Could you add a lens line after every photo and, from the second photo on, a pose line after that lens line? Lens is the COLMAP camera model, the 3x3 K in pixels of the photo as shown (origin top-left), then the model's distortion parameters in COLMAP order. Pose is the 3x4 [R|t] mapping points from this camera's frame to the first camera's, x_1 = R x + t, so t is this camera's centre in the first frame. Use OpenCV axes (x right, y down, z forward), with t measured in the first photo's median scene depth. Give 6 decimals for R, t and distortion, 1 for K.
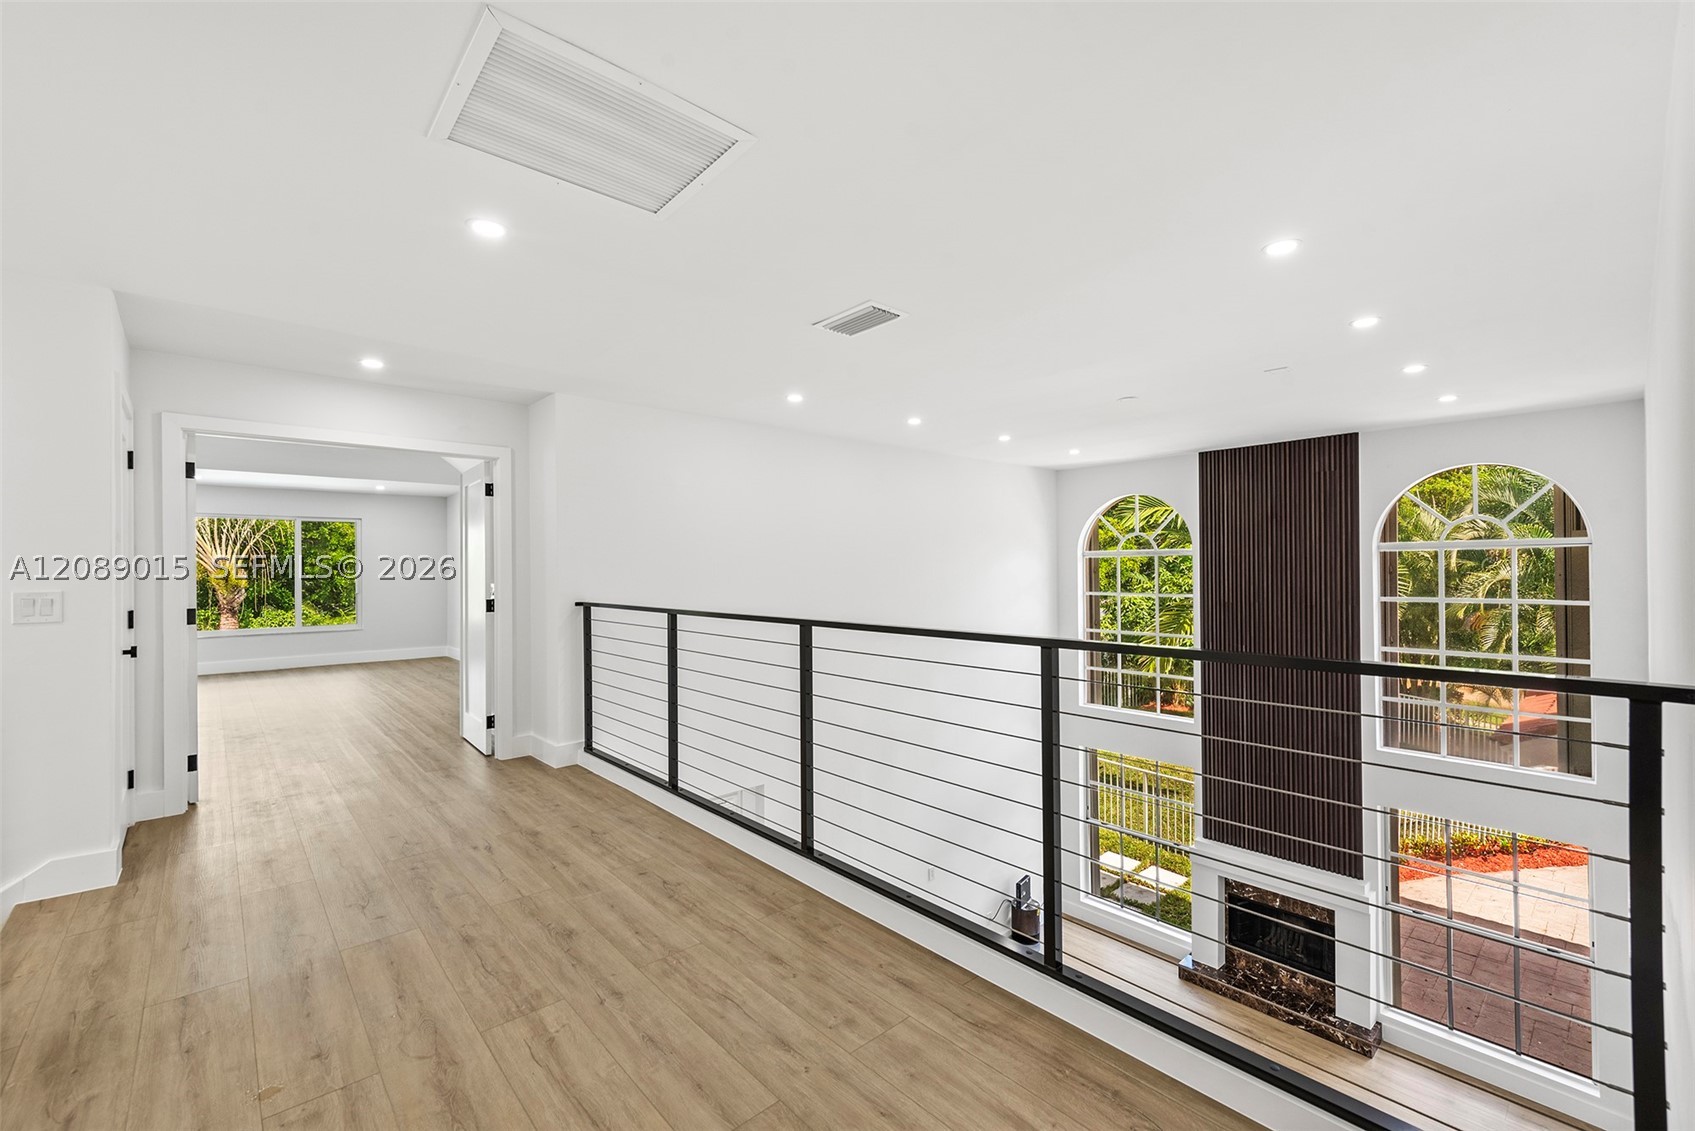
lens RADIAL K [[676.9, 0, 852.6], [0, 676.9, 570.7], [0, 0, 1]] dist [0.008299, -0.001034]
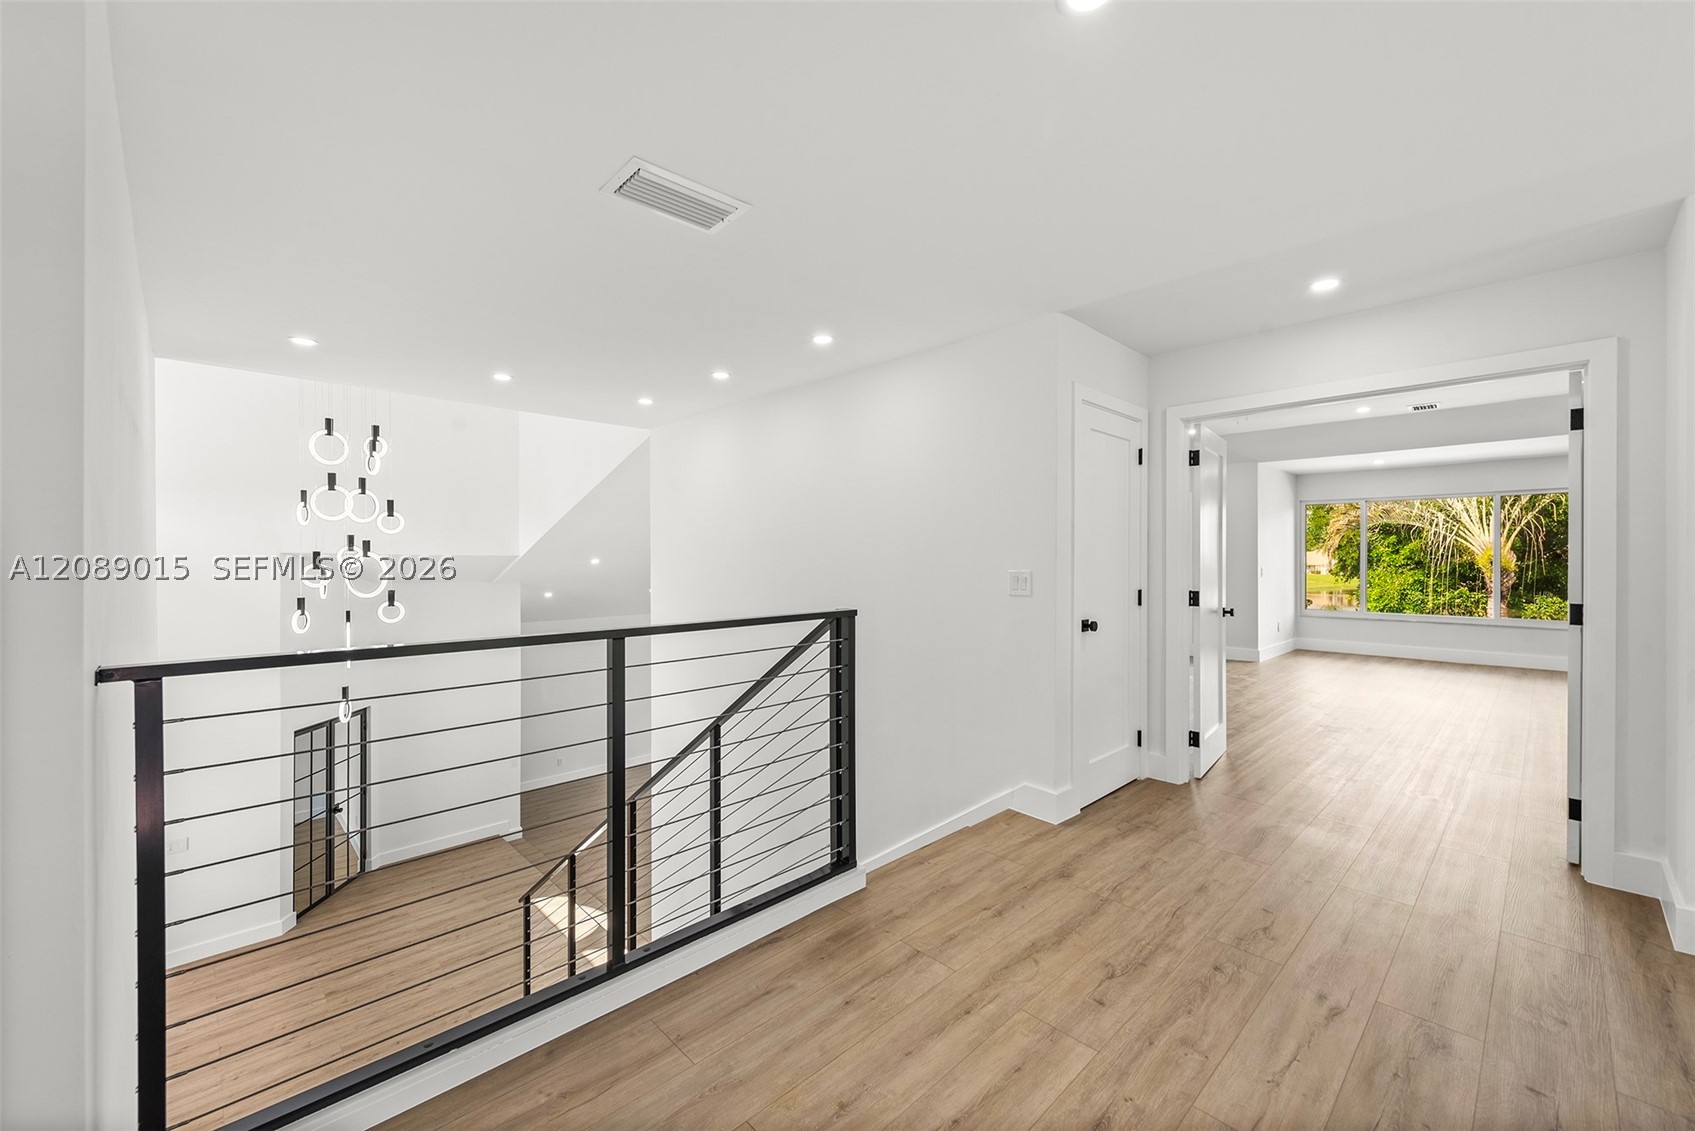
lens RADIAL K [[676.9, 0, 853.3], [0, 676.9, 561.8], [0, 0, 1]] dist [0.008299, -0.001034]
pose [[0.049057, 0.014778, -0.998687, 0.047695], [-0.002097, 0.999890, 0.014693, -0.003765], [0.998794, 0.001373, 0.049083, 0.536774]]
